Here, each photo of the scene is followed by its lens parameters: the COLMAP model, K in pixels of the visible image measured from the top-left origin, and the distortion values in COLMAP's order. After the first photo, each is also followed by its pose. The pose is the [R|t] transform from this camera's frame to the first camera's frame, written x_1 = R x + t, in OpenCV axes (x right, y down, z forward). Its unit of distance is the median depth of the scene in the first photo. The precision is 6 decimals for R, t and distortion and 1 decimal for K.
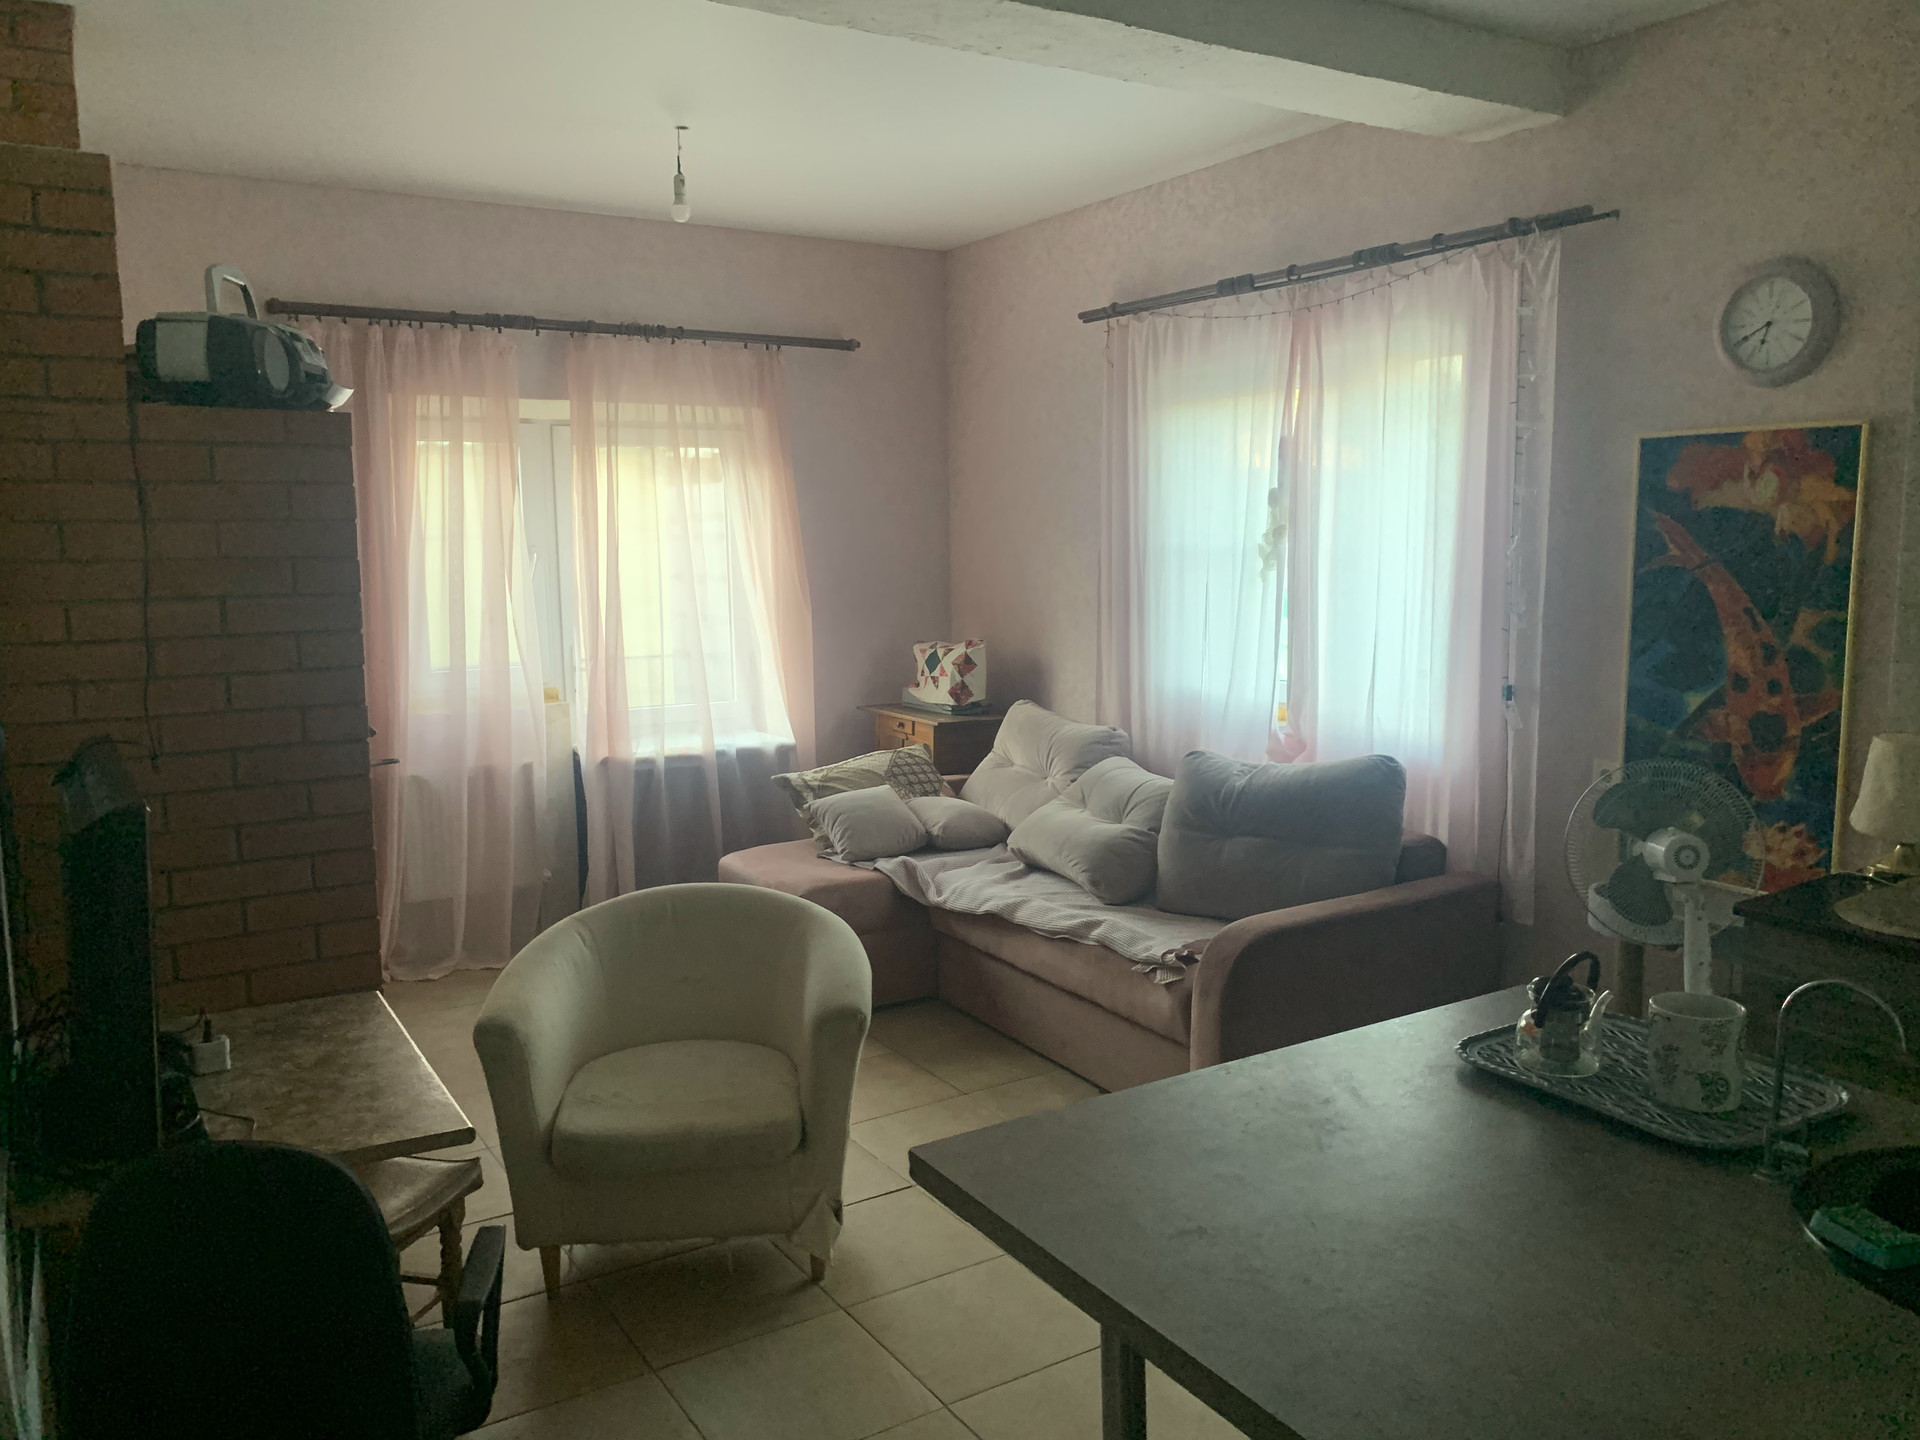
lens RADIAL K [[1473.5, 0, 973.0], [0, 1473.5, 715.8], [0, 0, 1]] dist [0.069520, -0.115538]
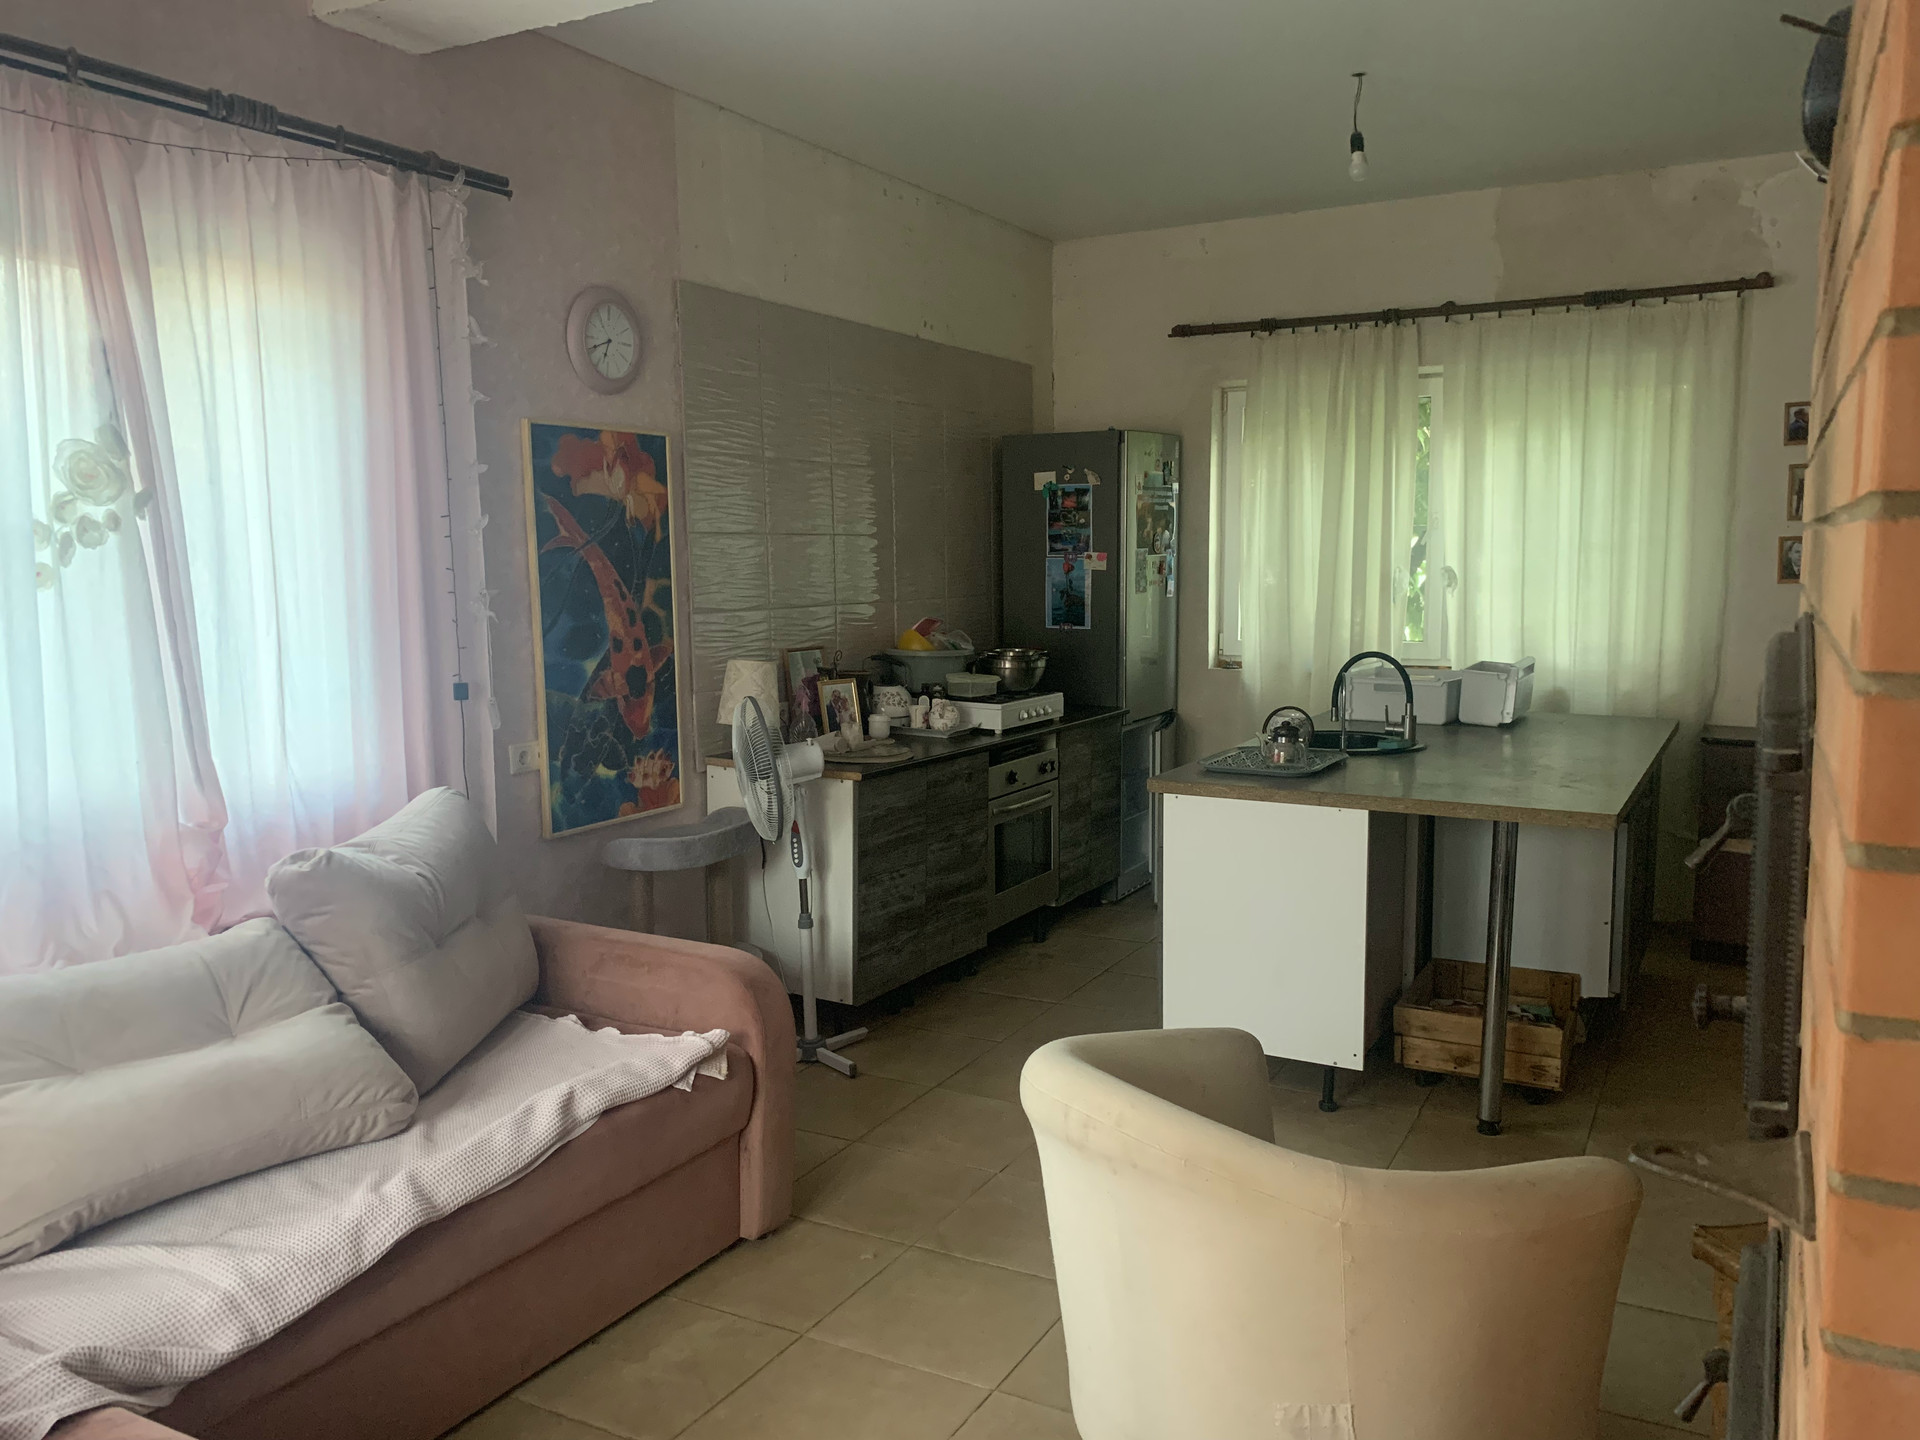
lens RADIAL K [[1470.3, 0, 992.5], [0, 1470.3, 742.8], [0, 0, 1]] dist [0.027123, -0.002108]
pose [[-0.496873, -0.100971, 0.861929, -0.643410], [0.123608, 0.974848, 0.185454, -0.125575], [-0.858975, 0.198689, -0.471895, 1.303185]]
